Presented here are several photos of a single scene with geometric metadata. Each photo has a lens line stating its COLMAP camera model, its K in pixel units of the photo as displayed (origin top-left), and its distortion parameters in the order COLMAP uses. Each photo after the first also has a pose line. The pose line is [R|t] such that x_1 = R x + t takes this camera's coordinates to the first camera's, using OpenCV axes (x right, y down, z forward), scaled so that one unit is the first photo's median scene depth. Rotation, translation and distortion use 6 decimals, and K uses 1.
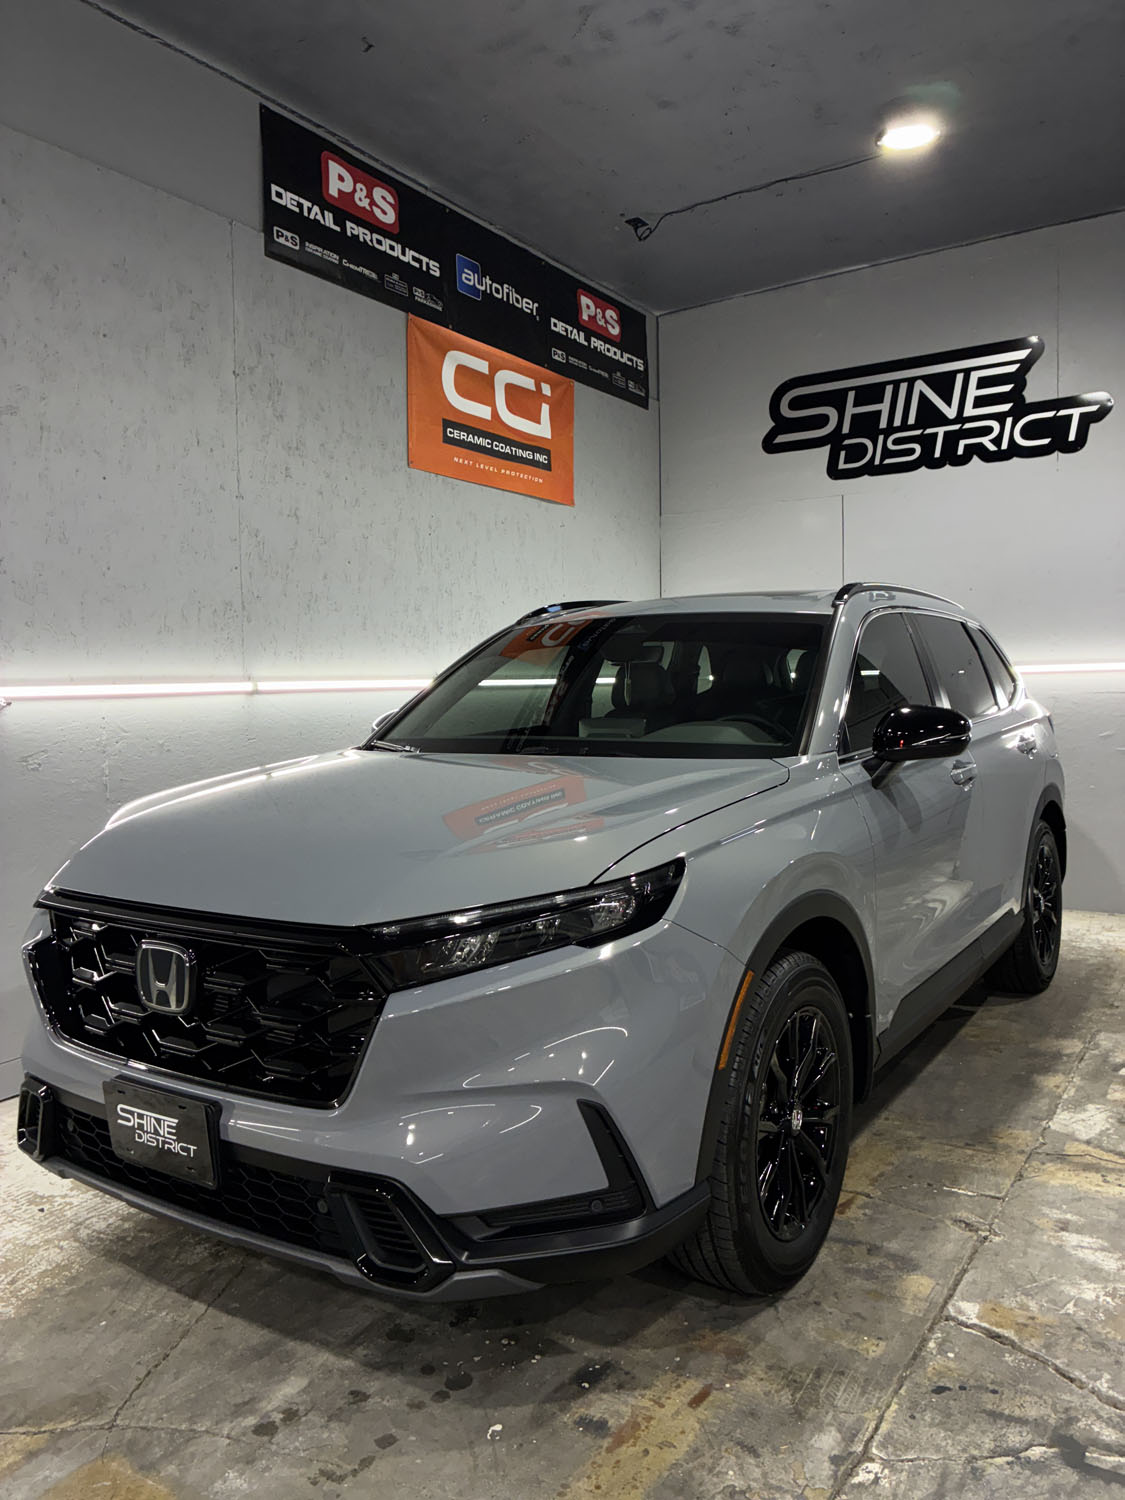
lens RADIAL K [[1143.5, 0, 557.1], [0, 1143.5, 737.5], [0, 0, 1]] dist [0.021995, -0.000681]
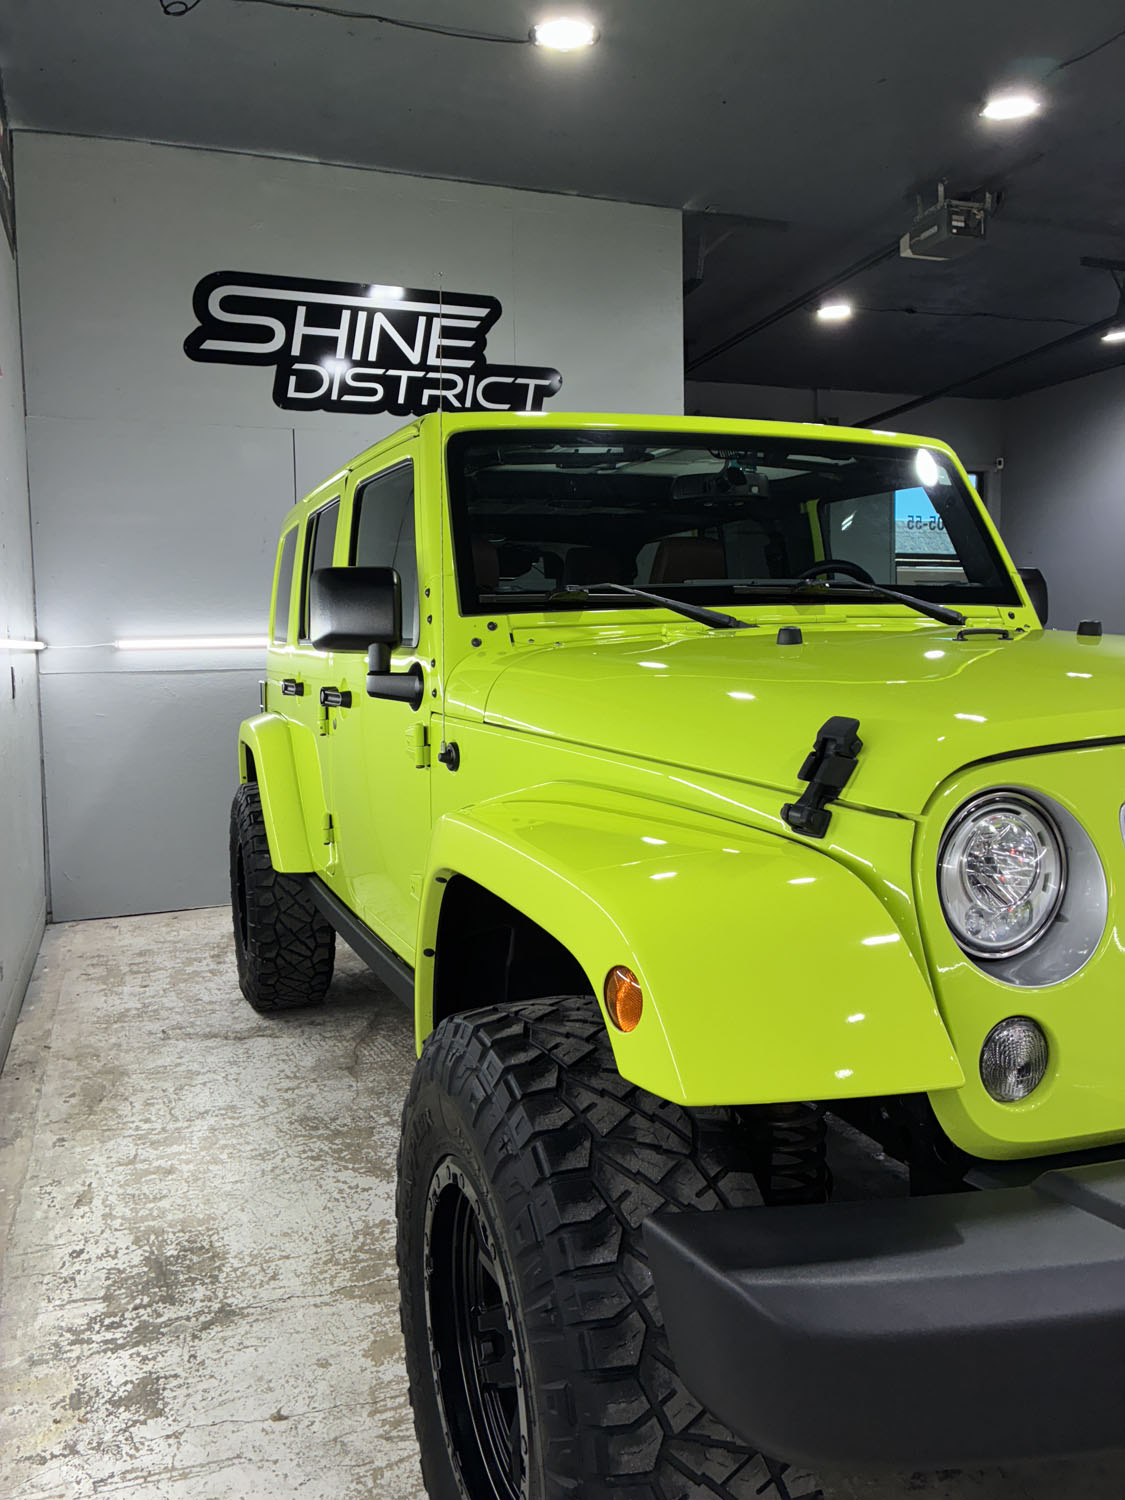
lens RADIAL K [[1143.5, 0, 557.1], [0, 1143.5, 737.5], [0, 0, 1]] dist [0.021995, -0.000681]
pose [[0.601886, -0.055172, 0.796674, -0.355233], [0.047240, 0.998323, 0.033447, -0.004632], [-0.797183, 0.017503, 0.603484, 0.381364]]
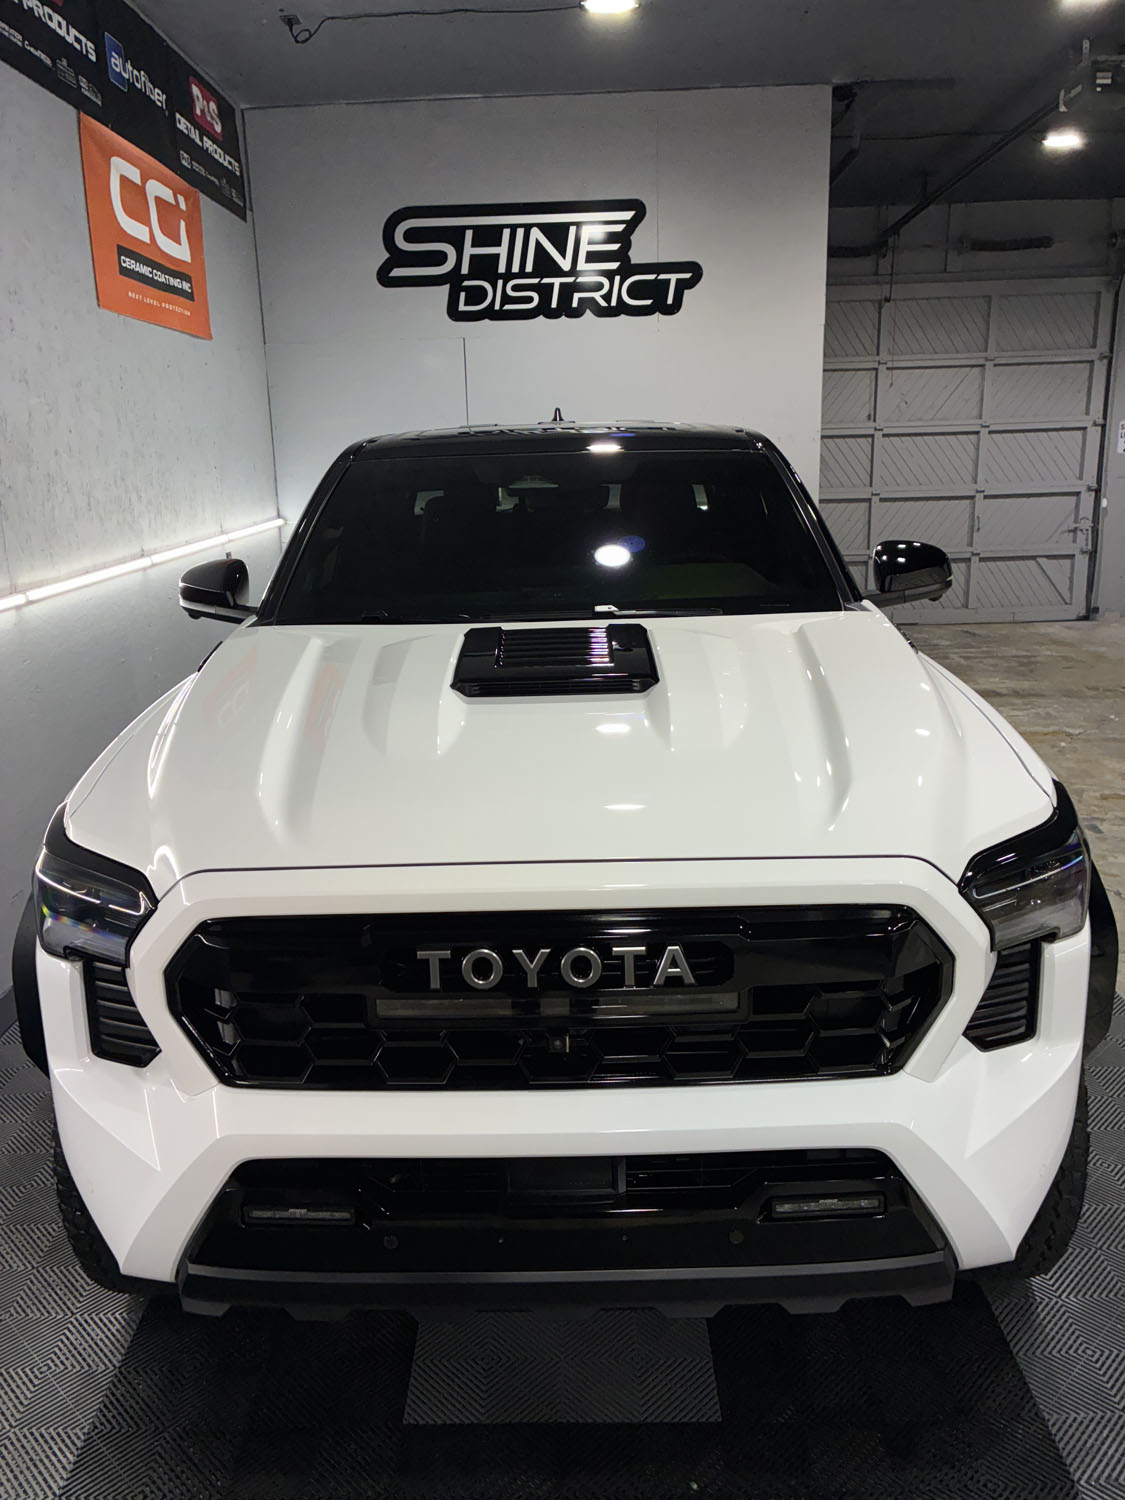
lens RADIAL K [[1129.0, 0, 559.5], [0, 1129.0, 740.8], [0, 0, 1]] dist [0.083592, -0.109367]
pose [[0.847302, -0.140871, 0.512088, -0.279022], [0.038170, 0.977841, 0.205840, -0.074098], [-0.529738, -0.154862, 0.833904, 0.058490]]
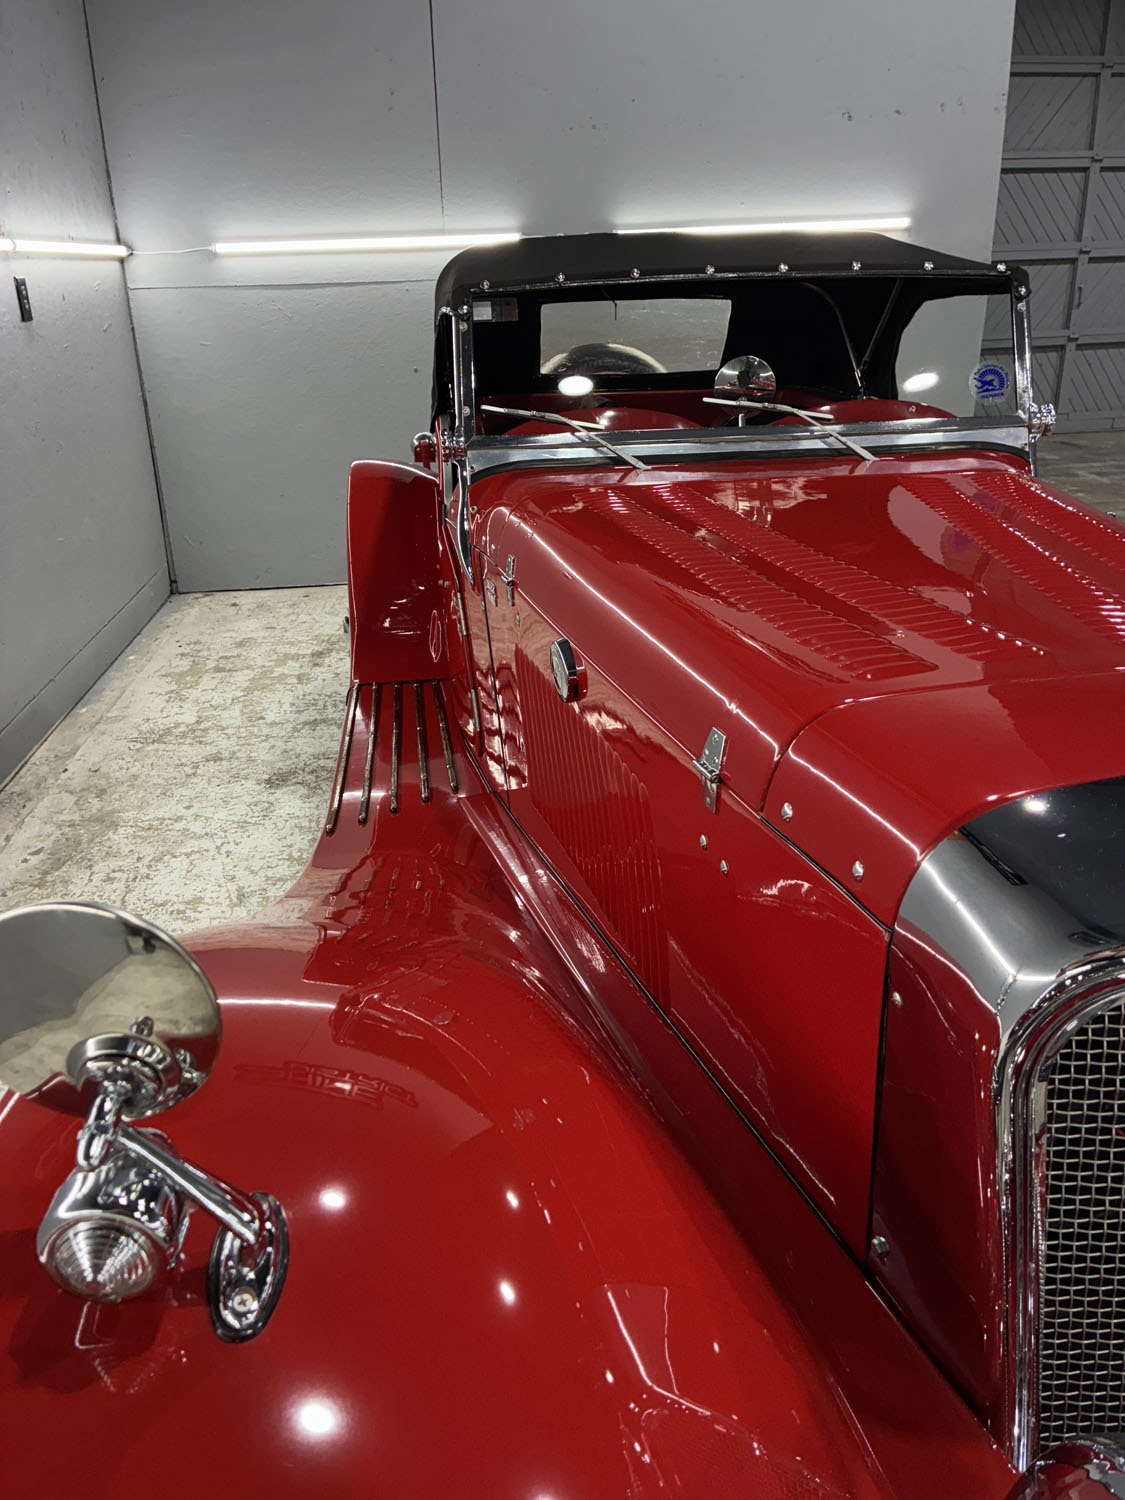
lens RADIAL K [[1129.0, 0, 559.5], [0, 1129.0, 740.8], [0, 0, 1]] dist [0.083592, -0.109367]
pose [[0.794396, -0.237341, 0.559111, -0.140199], [0.045350, 0.941104, 0.335062, -0.004652], [-0.605705, -0.240816, 0.758372, 0.457185]]
